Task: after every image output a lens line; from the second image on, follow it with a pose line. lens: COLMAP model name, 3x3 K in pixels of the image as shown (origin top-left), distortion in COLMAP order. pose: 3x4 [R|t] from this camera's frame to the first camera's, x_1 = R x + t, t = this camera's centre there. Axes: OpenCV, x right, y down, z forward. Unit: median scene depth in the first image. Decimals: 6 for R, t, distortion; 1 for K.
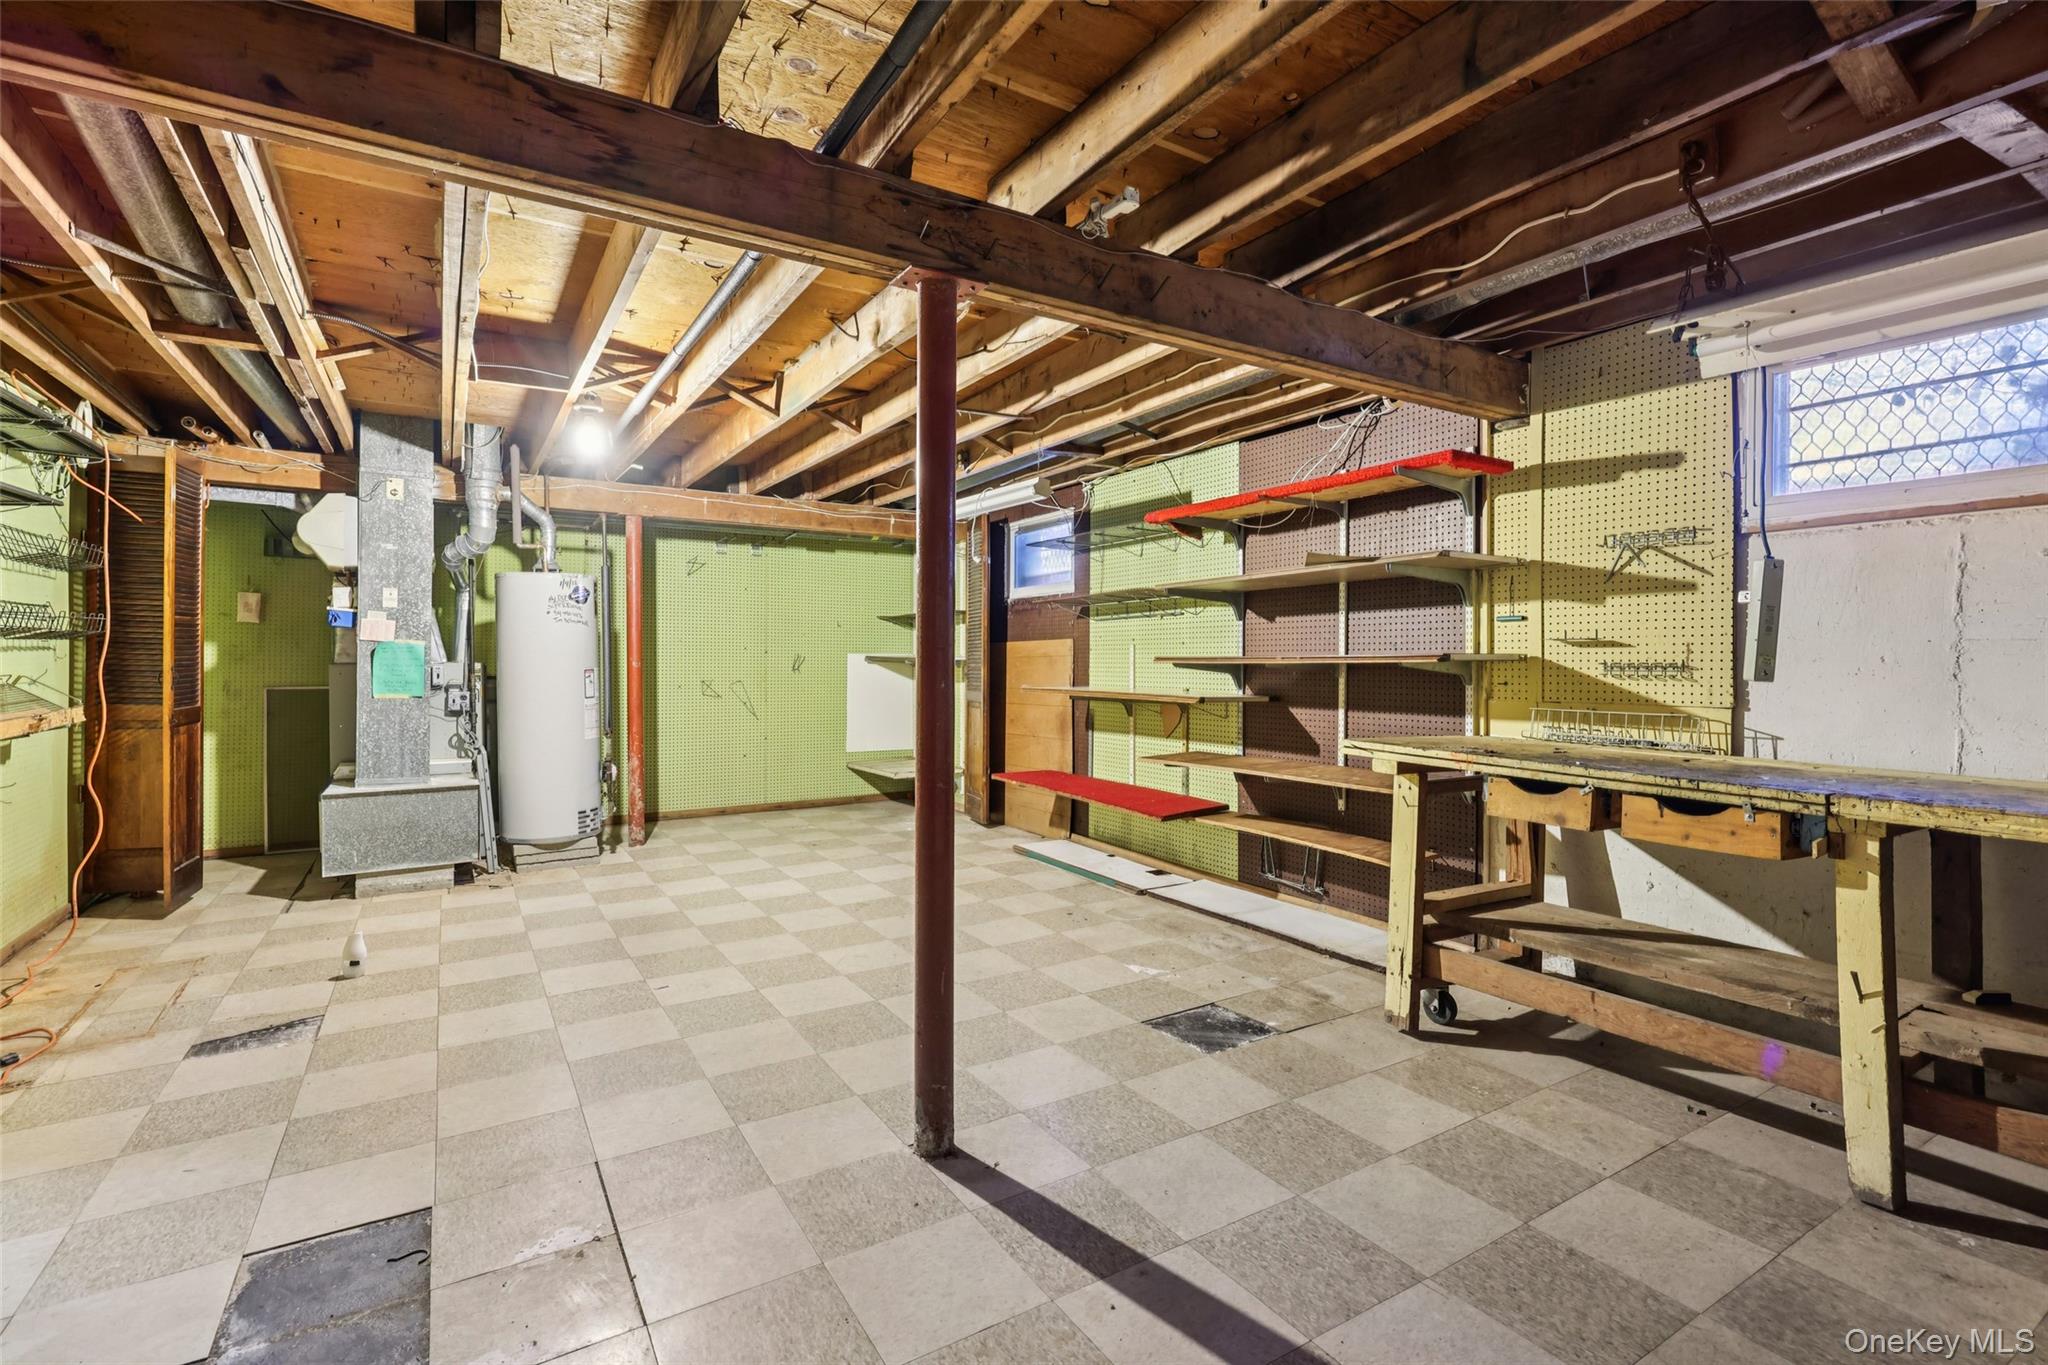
lens RADIAL K [[940.0, 0, 1024.2], [0, 940.0, 663.7], [0, 0, 1]] dist [-0.000462, -0.000077]
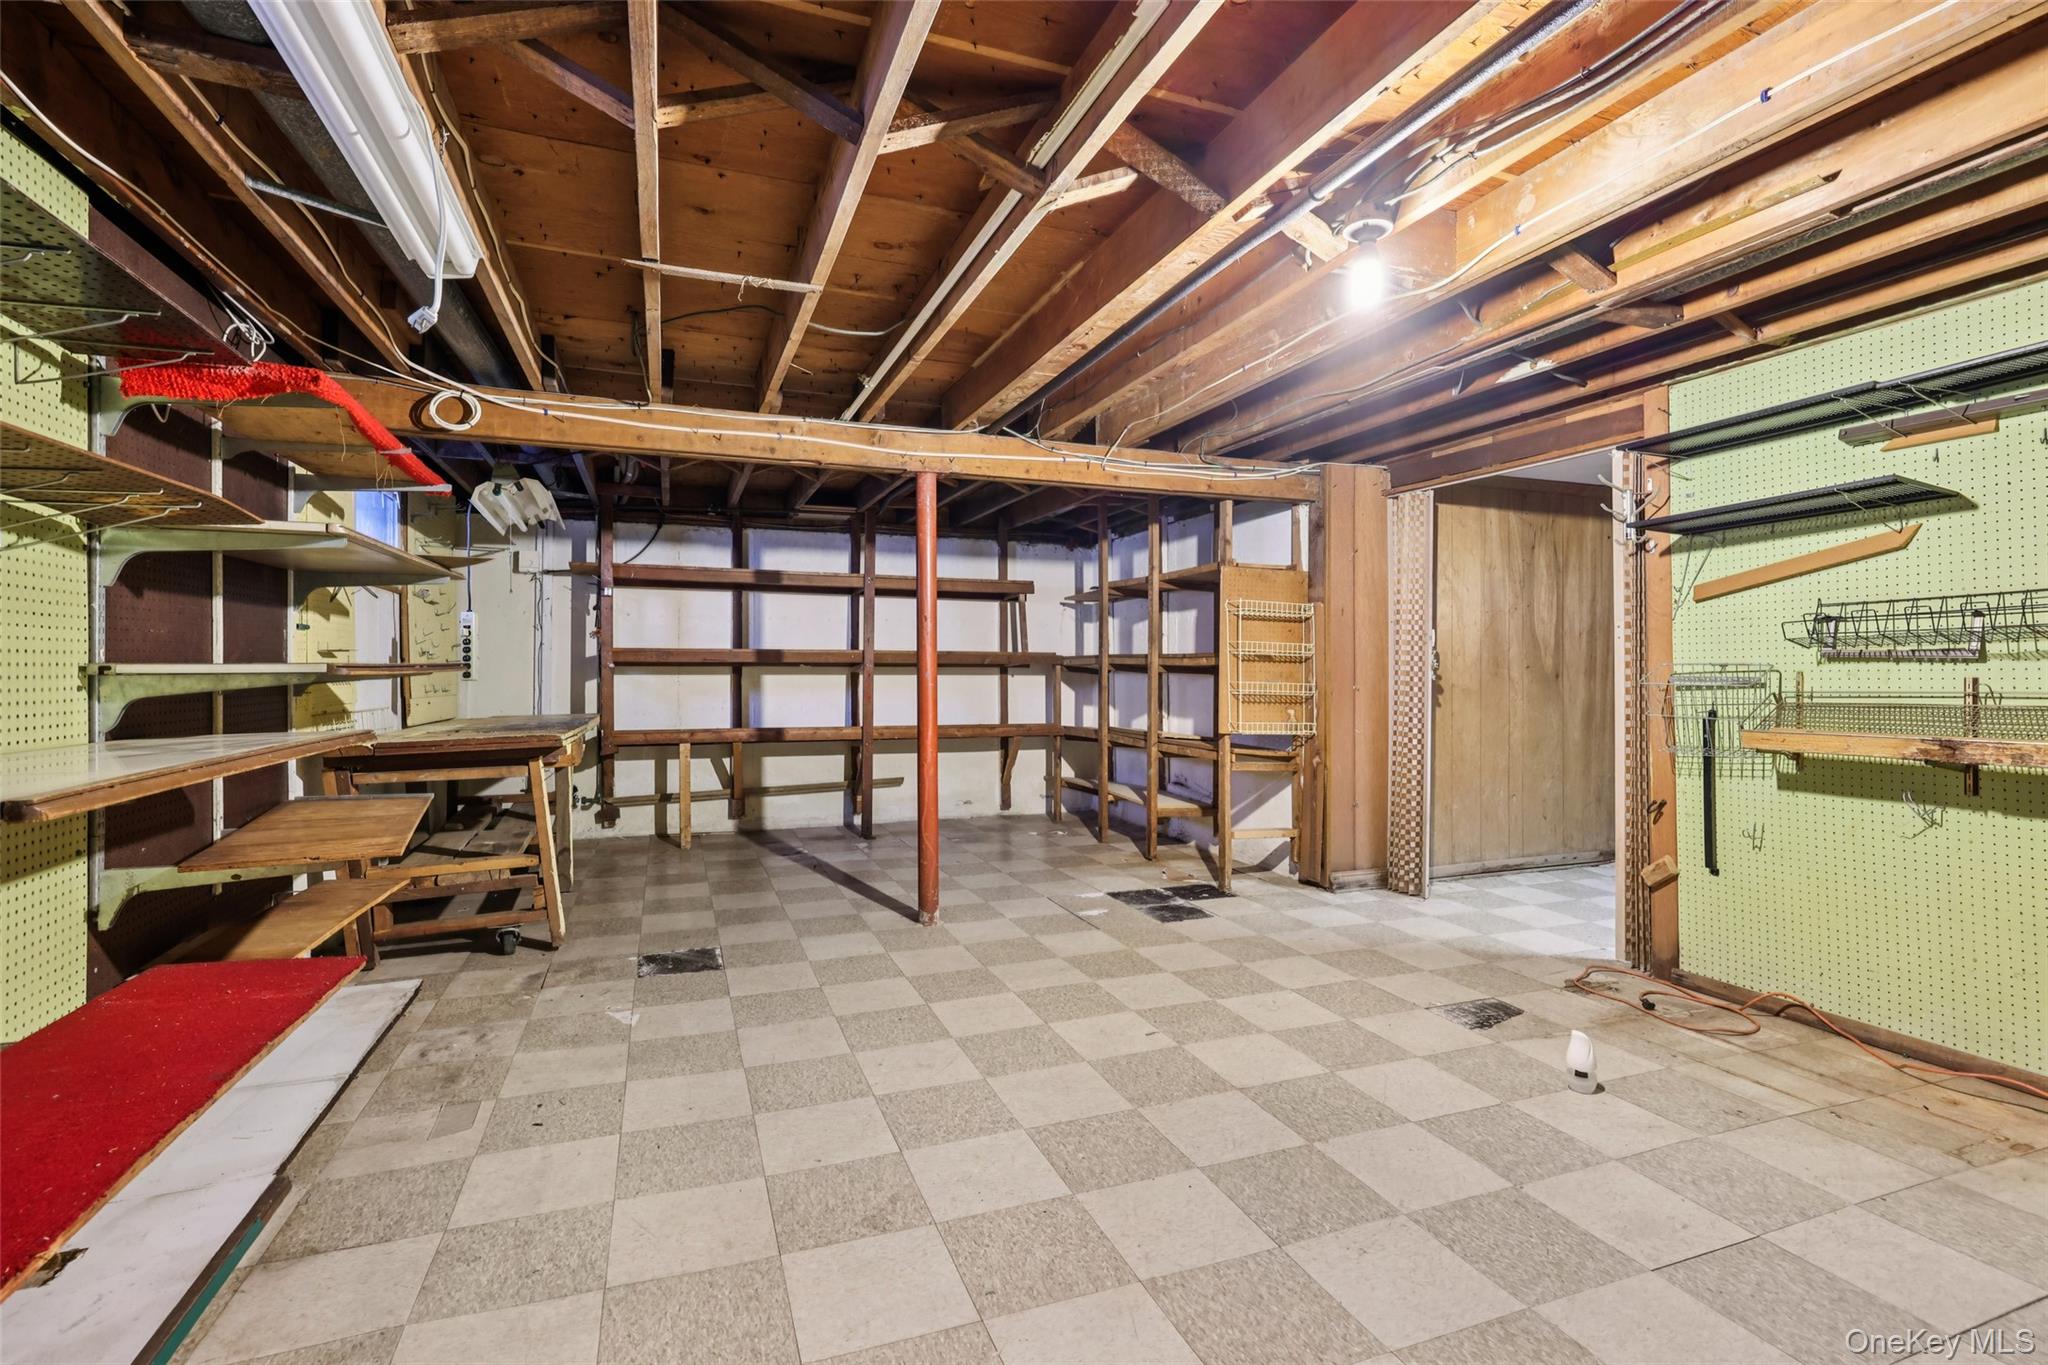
lens RADIAL K [[940.0, 0, 1024.2], [0, 940.0, 663.7], [0, 0, 1]] dist [-0.000462, -0.000077]
pose [[-0.981967, 0.002036, 0.189042, -0.452684], [0.001944, 0.999998, -0.000673, -0.009940], [-0.189043, -0.000293, -0.981969, 1.977269]]
